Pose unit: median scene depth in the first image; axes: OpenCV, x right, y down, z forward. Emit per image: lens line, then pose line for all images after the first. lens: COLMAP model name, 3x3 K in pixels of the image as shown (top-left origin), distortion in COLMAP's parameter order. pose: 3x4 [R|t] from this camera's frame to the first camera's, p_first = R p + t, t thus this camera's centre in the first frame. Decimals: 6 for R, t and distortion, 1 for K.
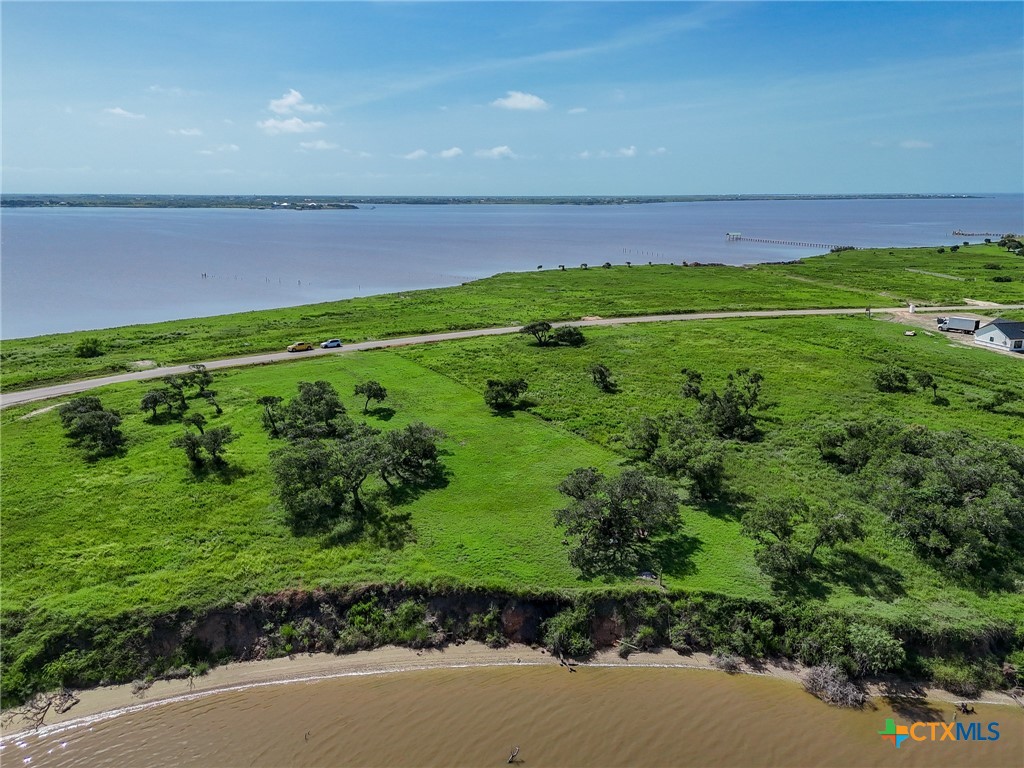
lens RADIAL K [[770.0, 0, 514.9], [0, 770.0, 380.9], [0, 0, 1]] dist [0.067940, -0.061075]
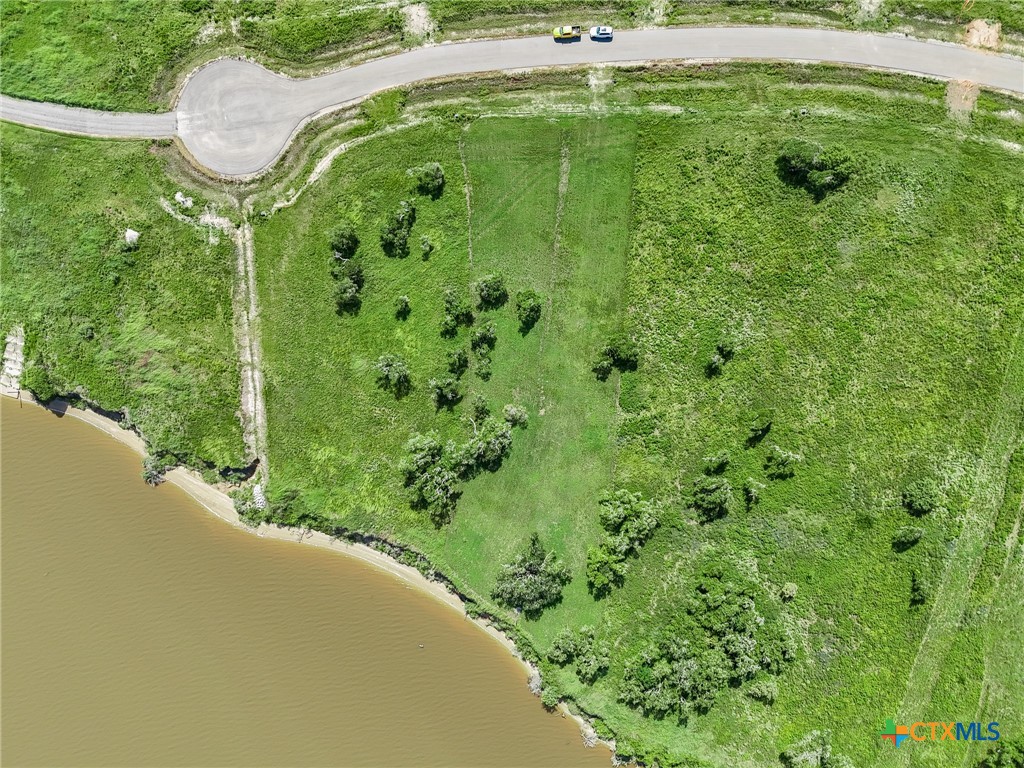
lens RADIAL K [[770.0, 0, 514.9], [0, 770.0, 380.9], [0, 0, 1]] dist [0.067940, -0.061075]
pose [[0.823194, 0.567386, -0.020606, -0.184586], [-0.103785, 0.186061, 0.977041, -2.249853], [0.558194, -0.802156, 0.212050, 1.118797]]
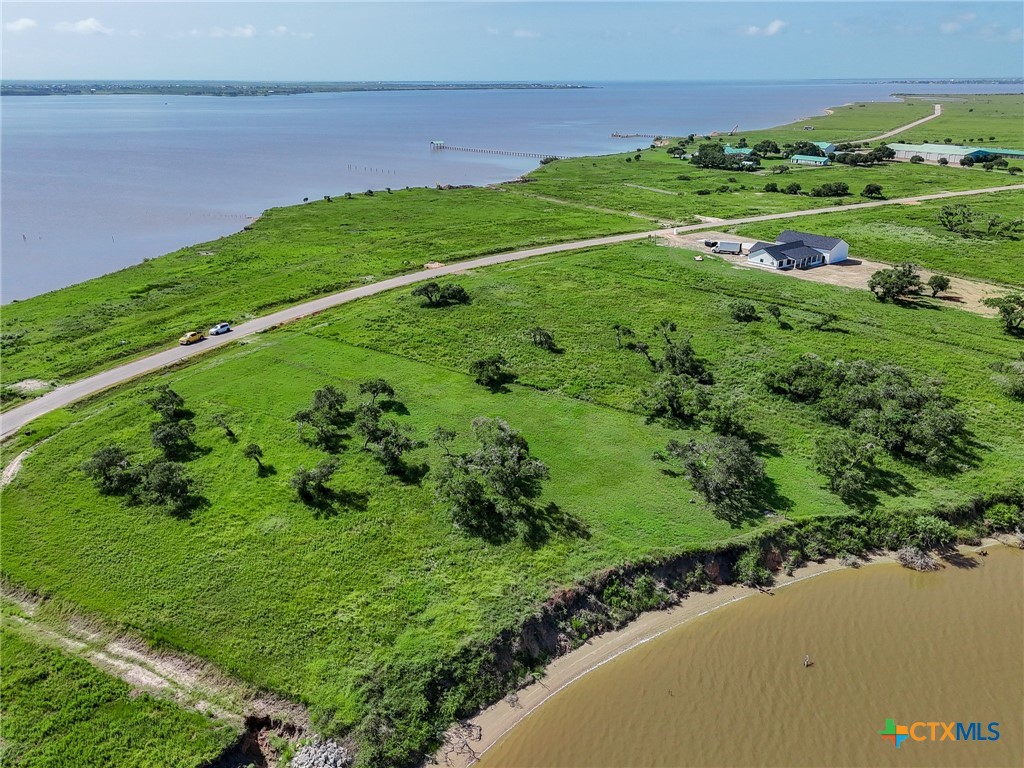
lens RADIAL K [[770.0, 0, 514.9], [0, 770.0, 380.9], [0, 0, 1]] dist [0.067940, -0.061075]
pose [[0.903144, -0.156176, 0.399925, -0.795011], [0.101436, 0.982740, 0.154701, -0.252945], [-0.417183, -0.099150, 0.903398, -0.032874]]
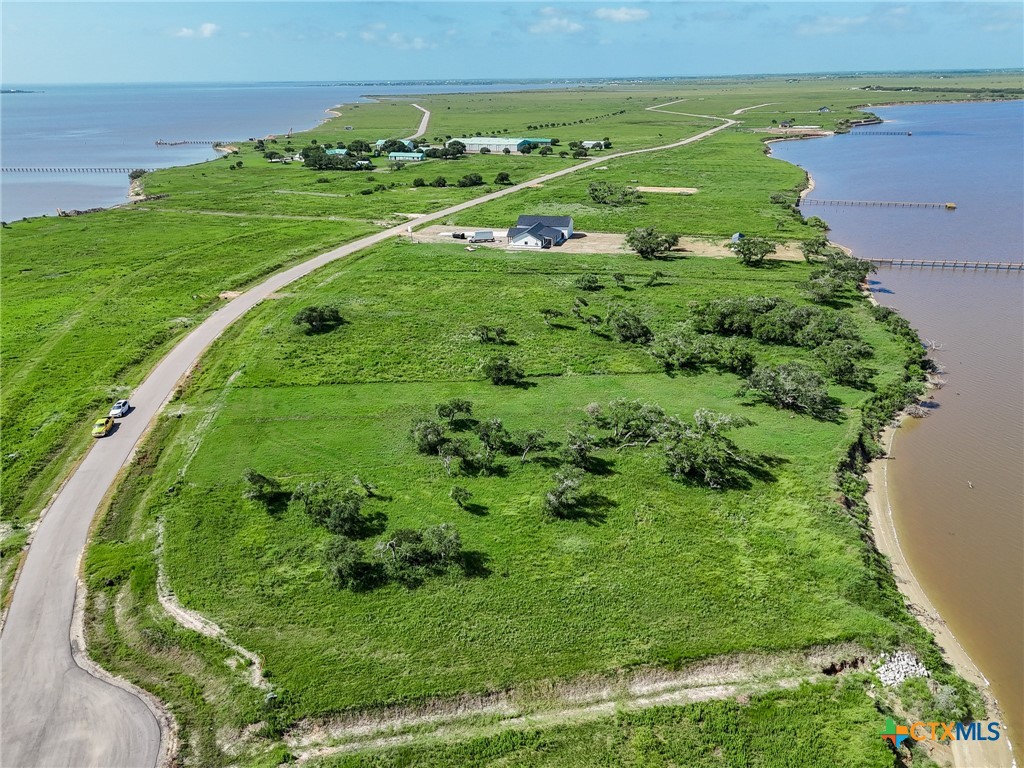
lens RADIAL K [[753.6, 0, 512.0], [0, 753.6, 384.0], [0, 0, 1]] dist [0.072014, -0.060231]
pose [[0.464582, -0.338471, 0.818291, -1.736233], [0.222556, 0.939038, 0.262061, -0.474708], [-0.857107, 0.060367, 0.511589, 0.782518]]
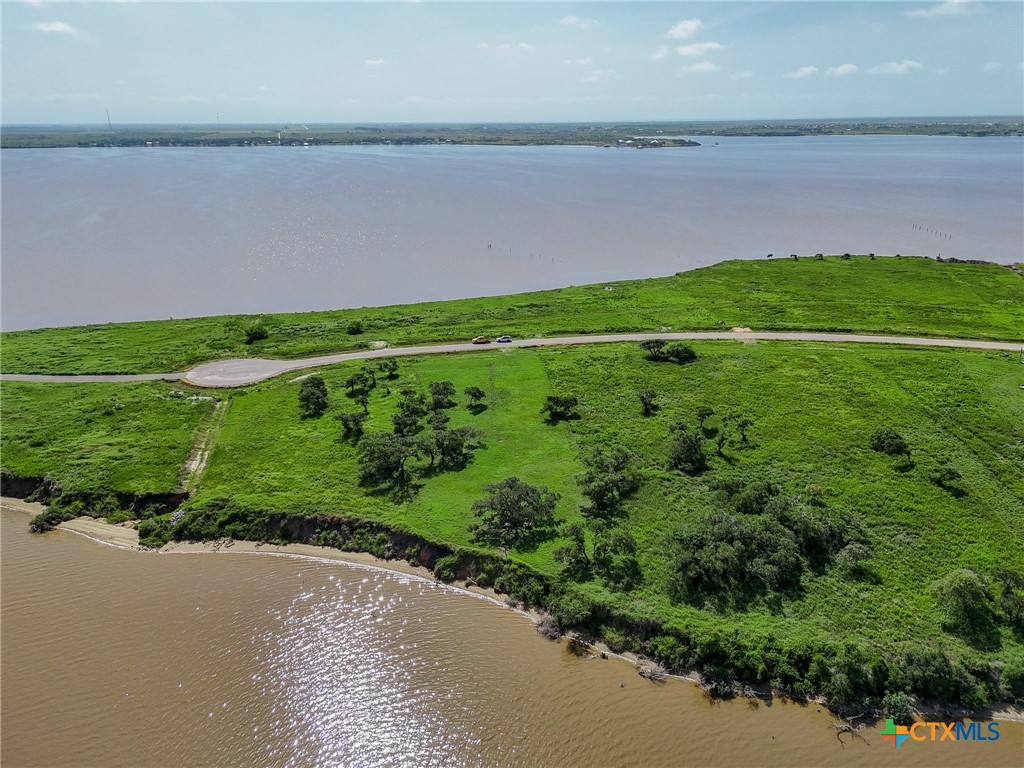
lens RADIAL K [[770.0, 0, 514.9], [0, 770.0, 380.9], [0, 0, 1]] dist [0.067940, -0.061075]
pose [[0.901526, 0.131413, -0.412288, 0.909915], [-0.093132, 0.989367, 0.111707, -0.336419], [0.422584, -0.062310, 0.904179, -0.573862]]
